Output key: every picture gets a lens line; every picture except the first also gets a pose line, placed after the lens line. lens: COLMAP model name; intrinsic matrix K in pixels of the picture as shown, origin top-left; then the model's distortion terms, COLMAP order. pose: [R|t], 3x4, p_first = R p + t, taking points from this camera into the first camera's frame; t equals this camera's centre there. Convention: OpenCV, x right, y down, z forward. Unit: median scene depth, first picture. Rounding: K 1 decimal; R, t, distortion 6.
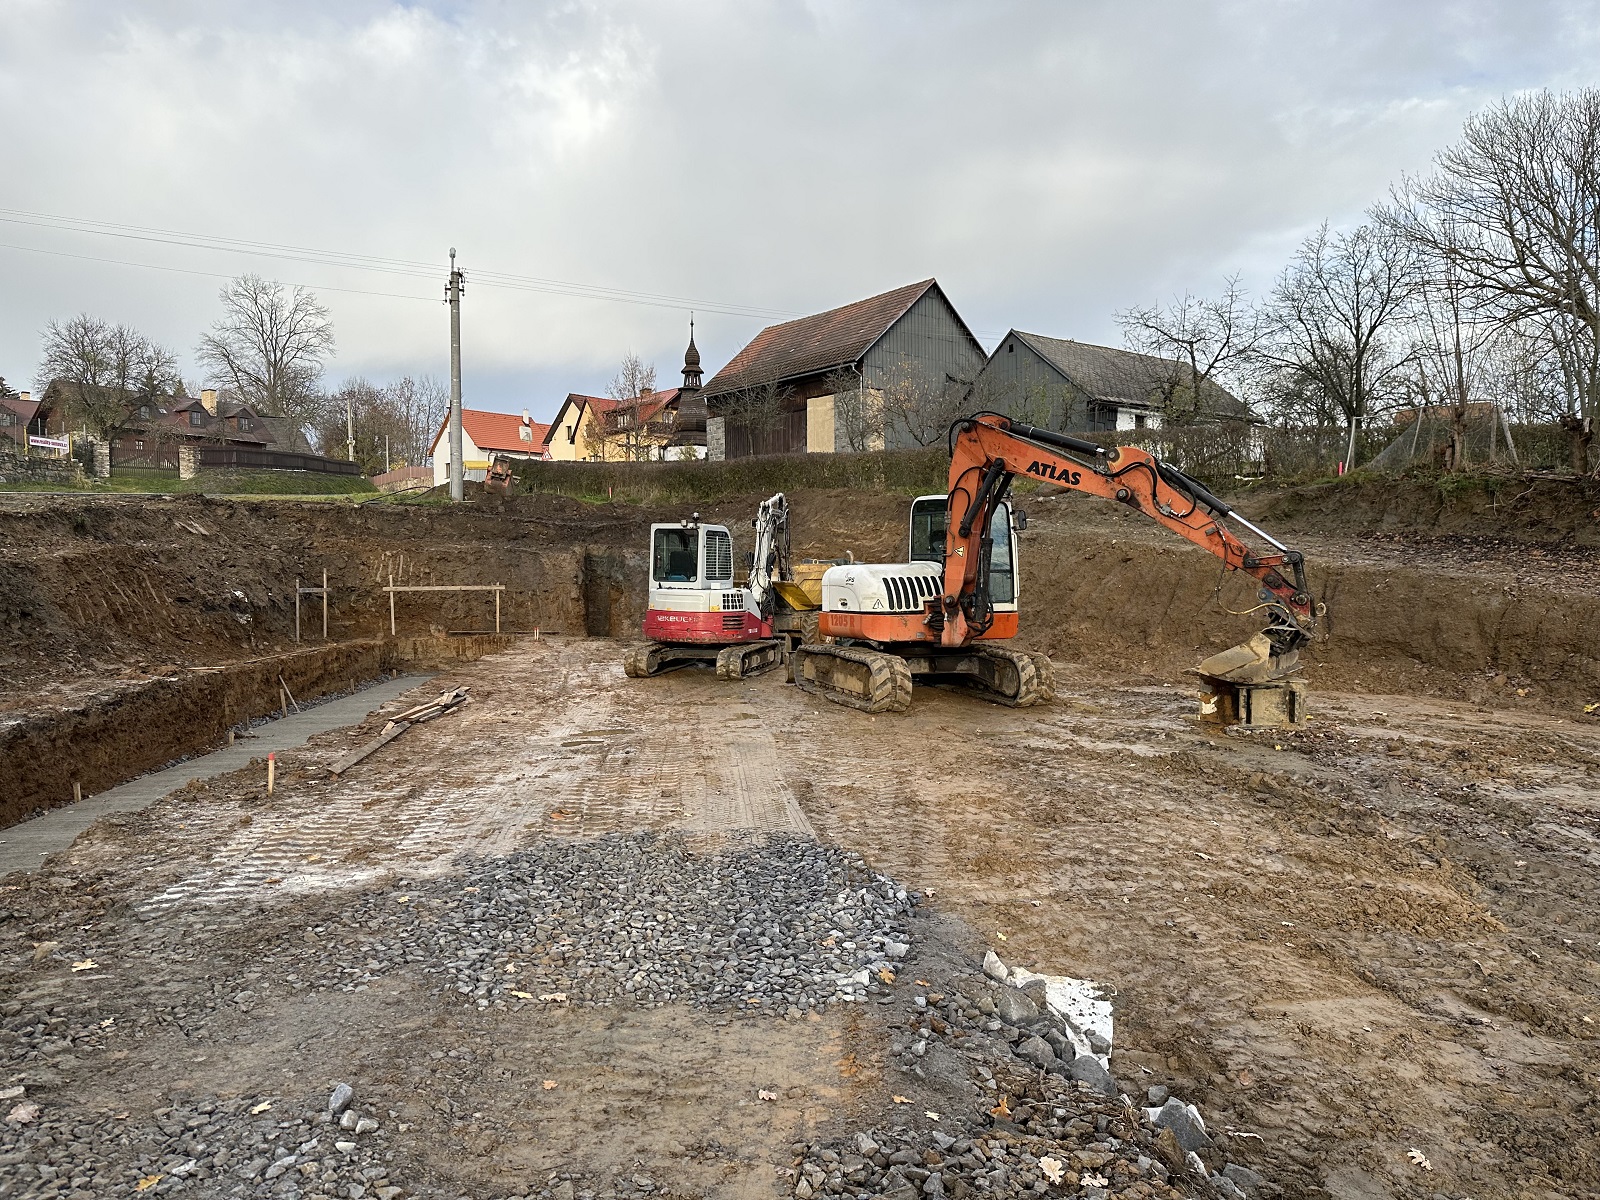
lens RADIAL K [[1105.9, 0, 781.9], [0, 1105.9, 598.3], [0, 0, 1]] dist [0.051157, -0.052303]
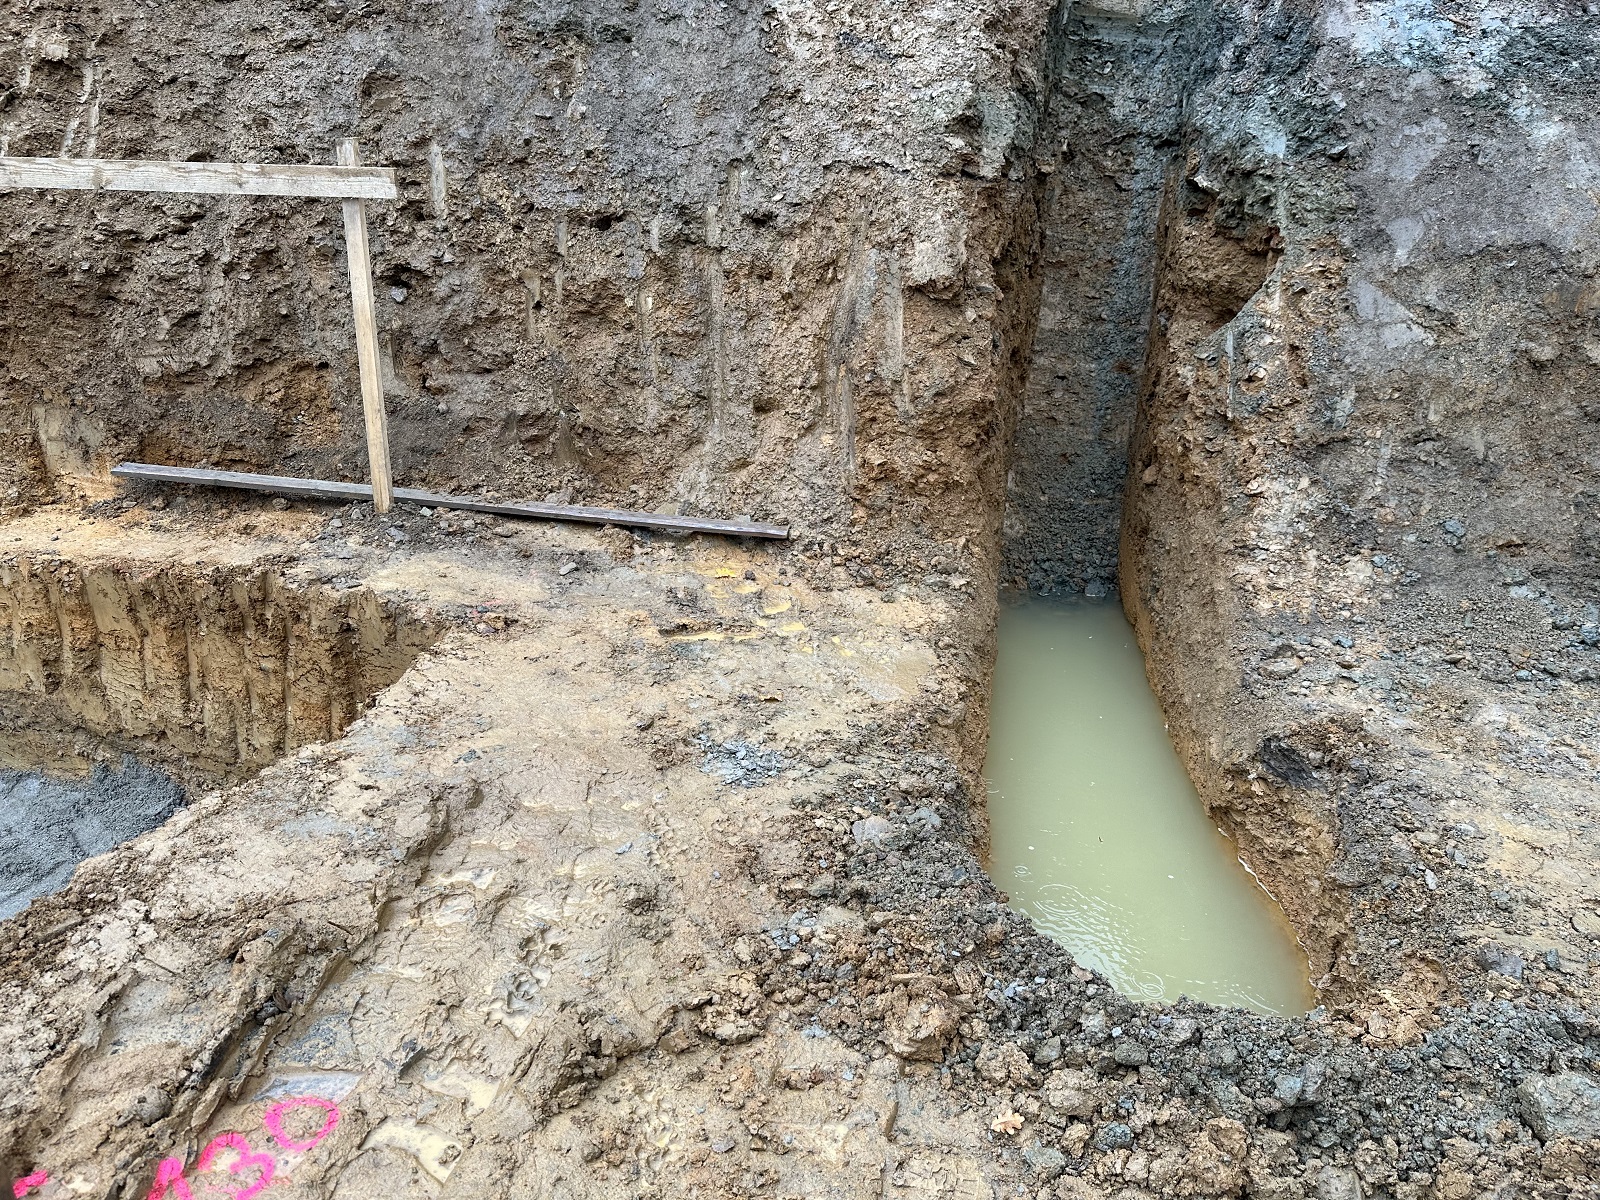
lens RADIAL K [[1107.4, 0, 794.7], [0, 1107.4, 592.4], [0, 0, 1]] dist [0.041275, -0.042950]
pose [[0.920071, 0.173332, -0.351319, -0.147717], [-0.041100, 0.934551, 0.353448, -0.013011], [0.389589, -0.310758, 0.866977, 0.863851]]
